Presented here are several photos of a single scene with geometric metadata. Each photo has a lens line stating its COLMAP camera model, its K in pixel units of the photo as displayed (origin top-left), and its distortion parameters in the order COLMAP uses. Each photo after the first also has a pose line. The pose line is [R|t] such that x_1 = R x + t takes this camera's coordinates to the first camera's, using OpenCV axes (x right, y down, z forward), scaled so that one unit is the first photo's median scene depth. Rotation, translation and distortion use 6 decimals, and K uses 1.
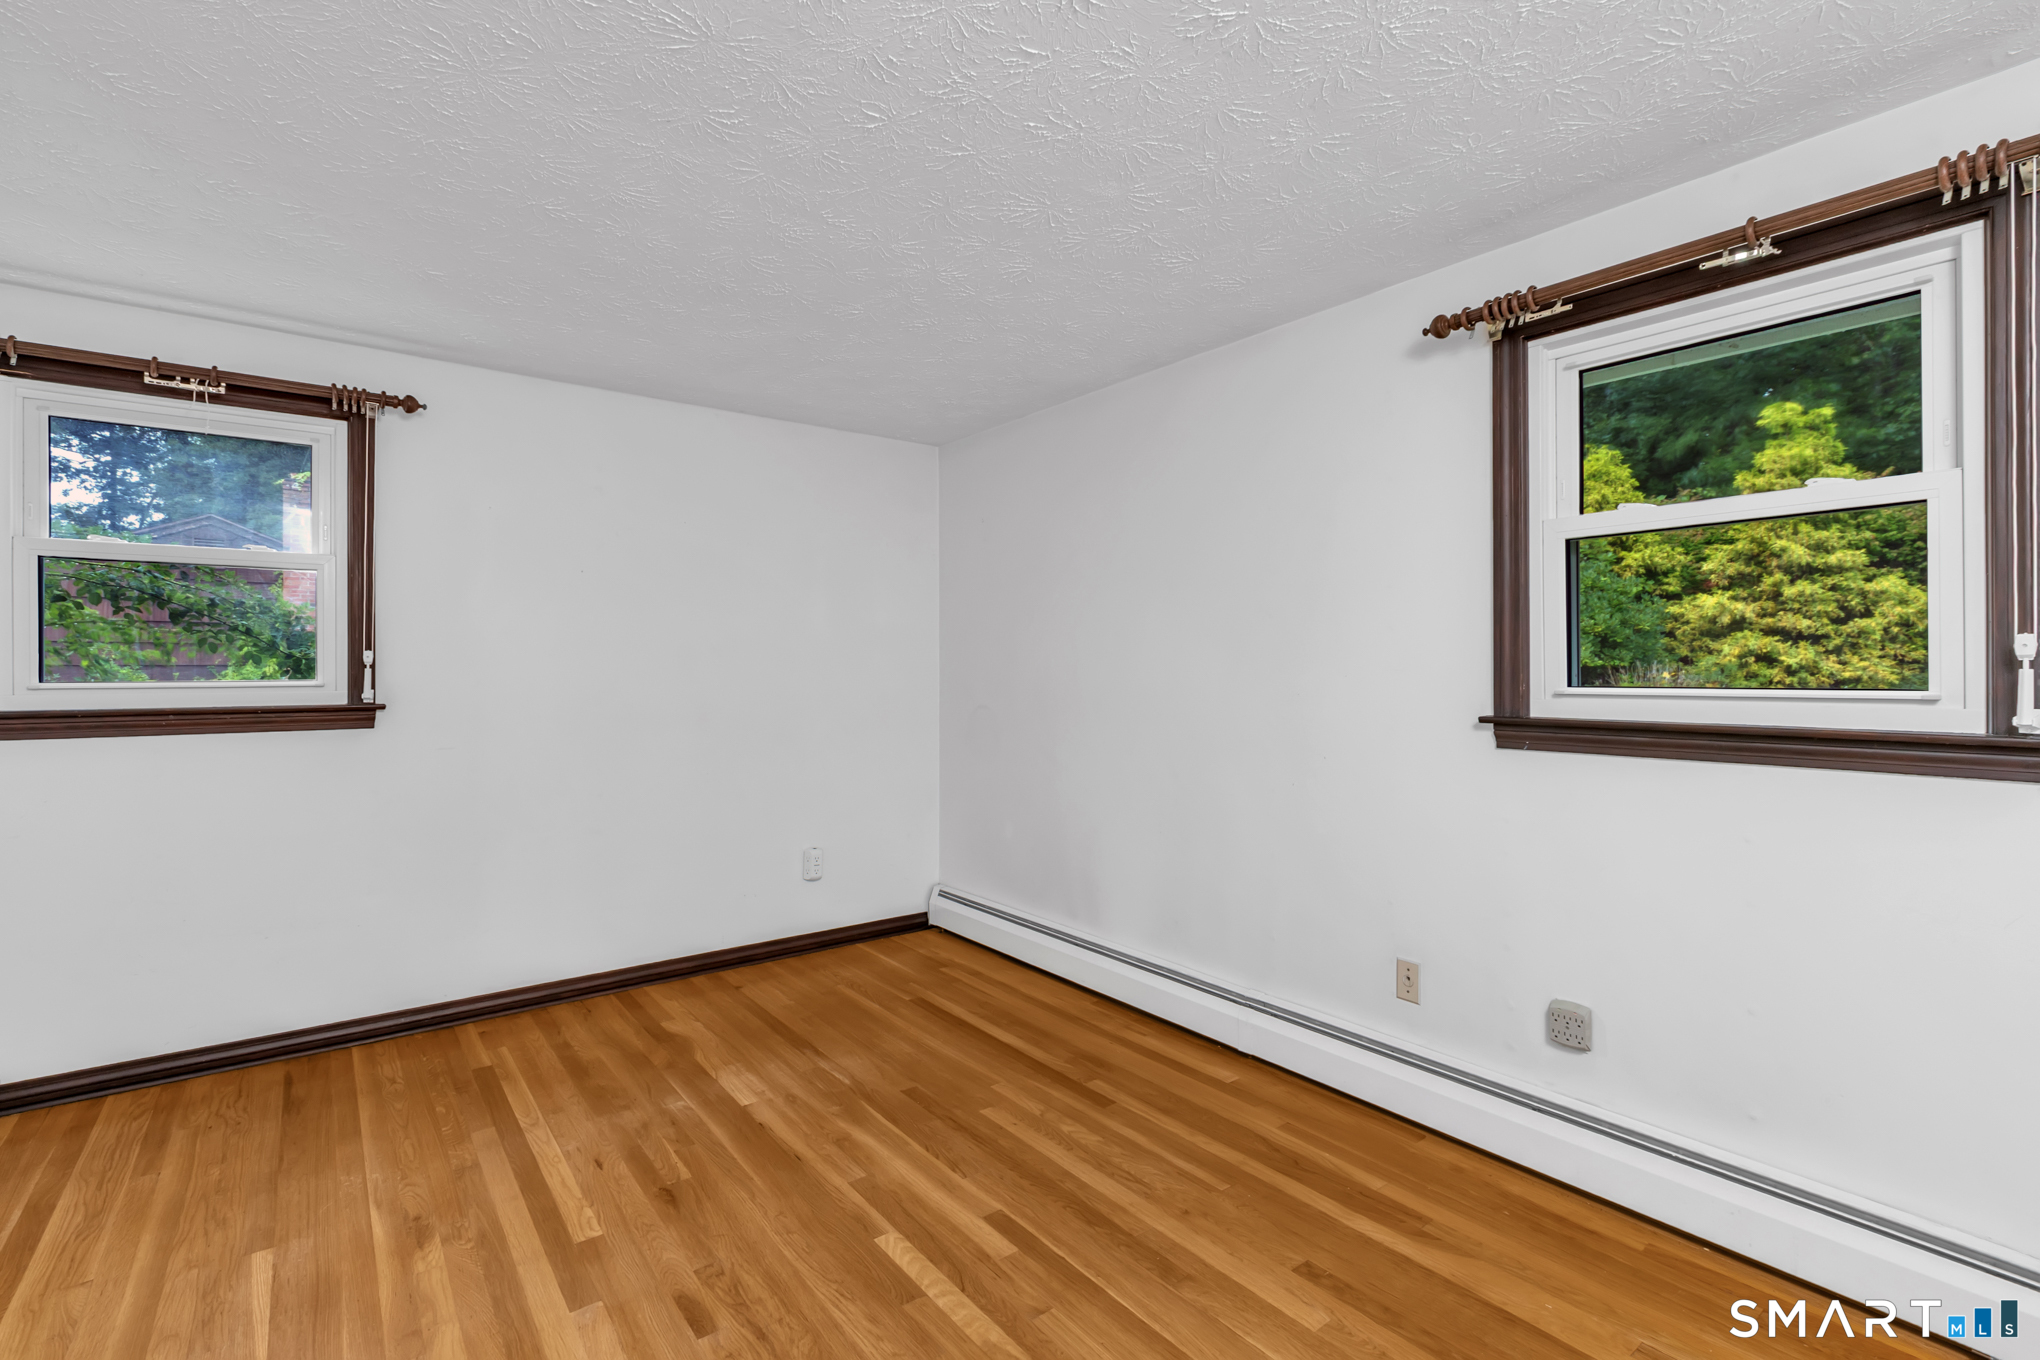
lens RADIAL K [[915.8, 0, 1019.7], [0, 915.8, 669.8], [0, 0, 1]] dist [0.000040, -0.000024]
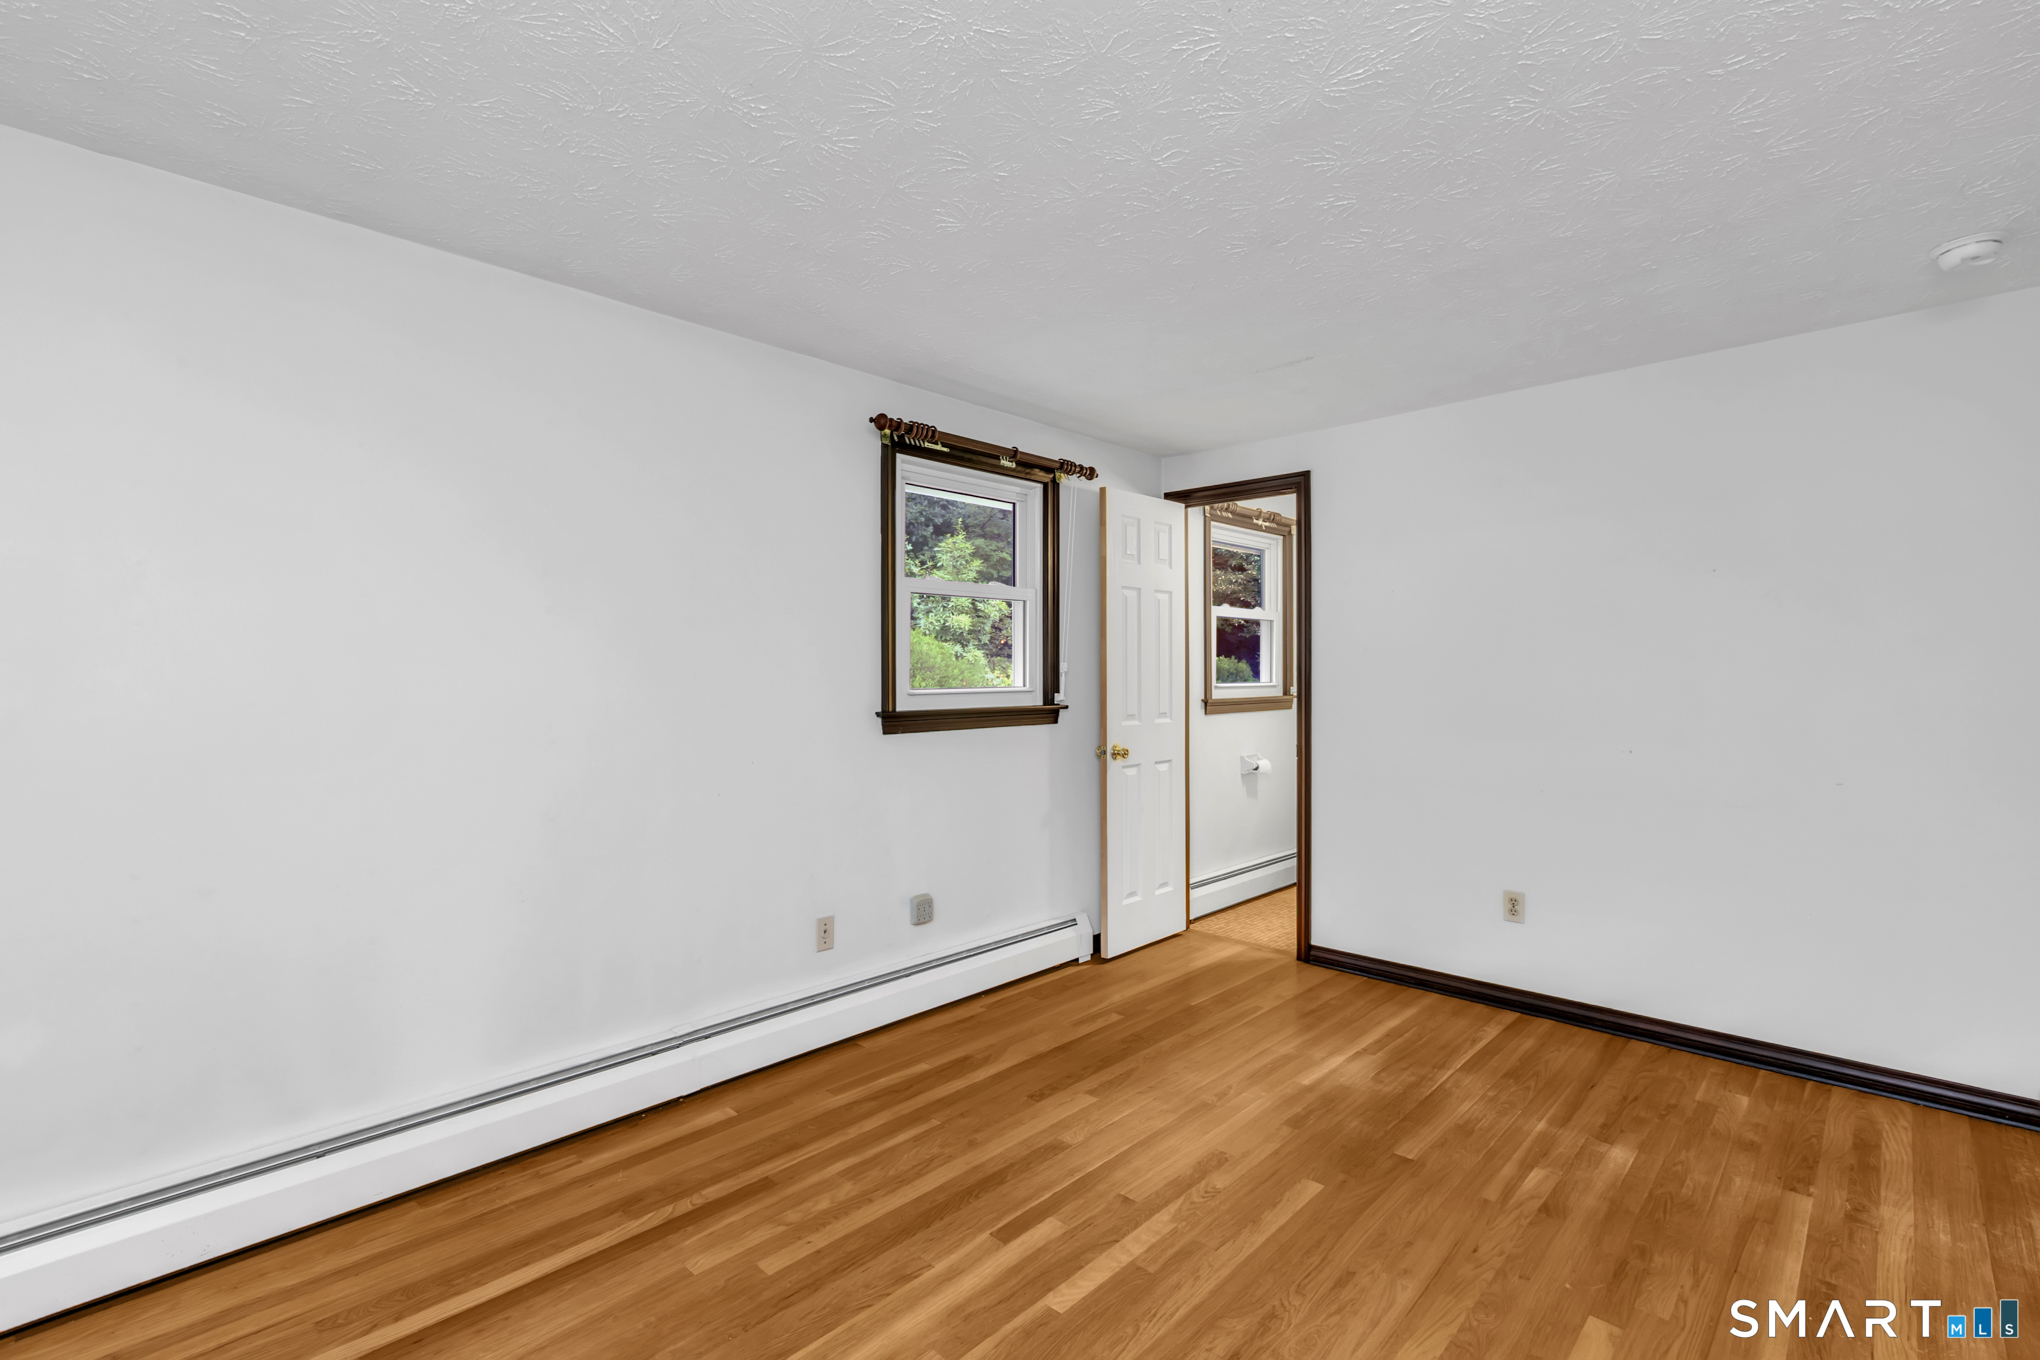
lens RADIAL K [[911.2, 0, 1018.6], [0, 911.2, 676.2], [0, 0, 1]] dist [0.000356, -0.000758]
pose [[-0.143351, 0.001909, 0.989670, -0.856466], [0.006336, 0.999979, -0.001011, -0.000469], [-0.989652, 0.006126, -0.143360, 0.962704]]
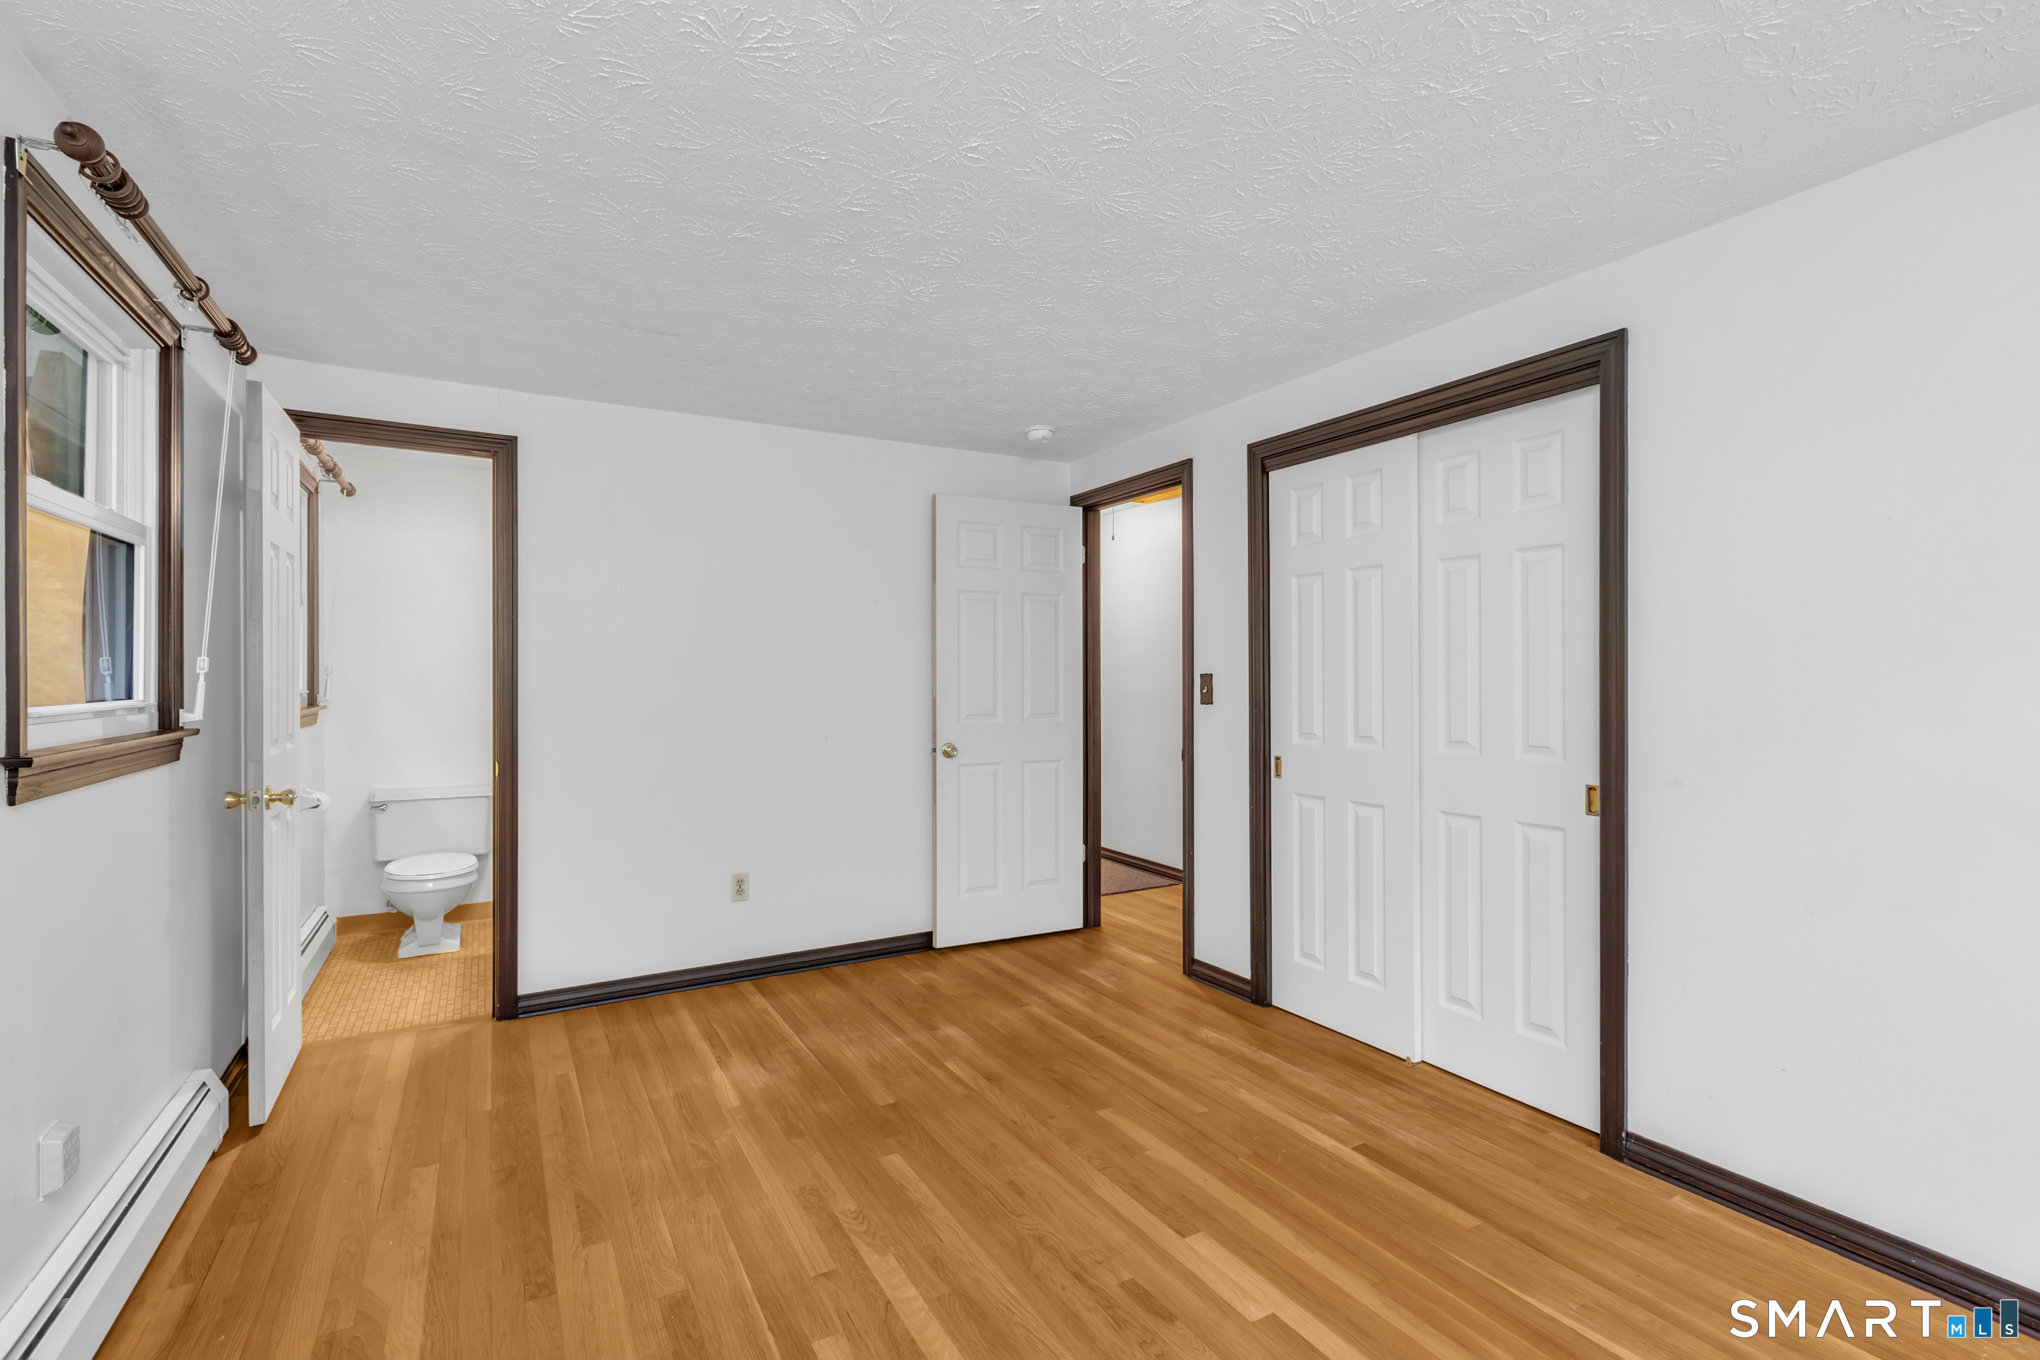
lens RADIAL K [[918.8, 0, 1017.2], [0, 918.8, 687.9], [0, 0, 1]] dist [0.000026, -0.000142]
pose [[-0.990355, 0.004264, 0.138488, -0.259218], [0.006640, 0.999839, 0.016695, -0.003864], [-0.138394, 0.017453, -0.990223, 1.484241]]
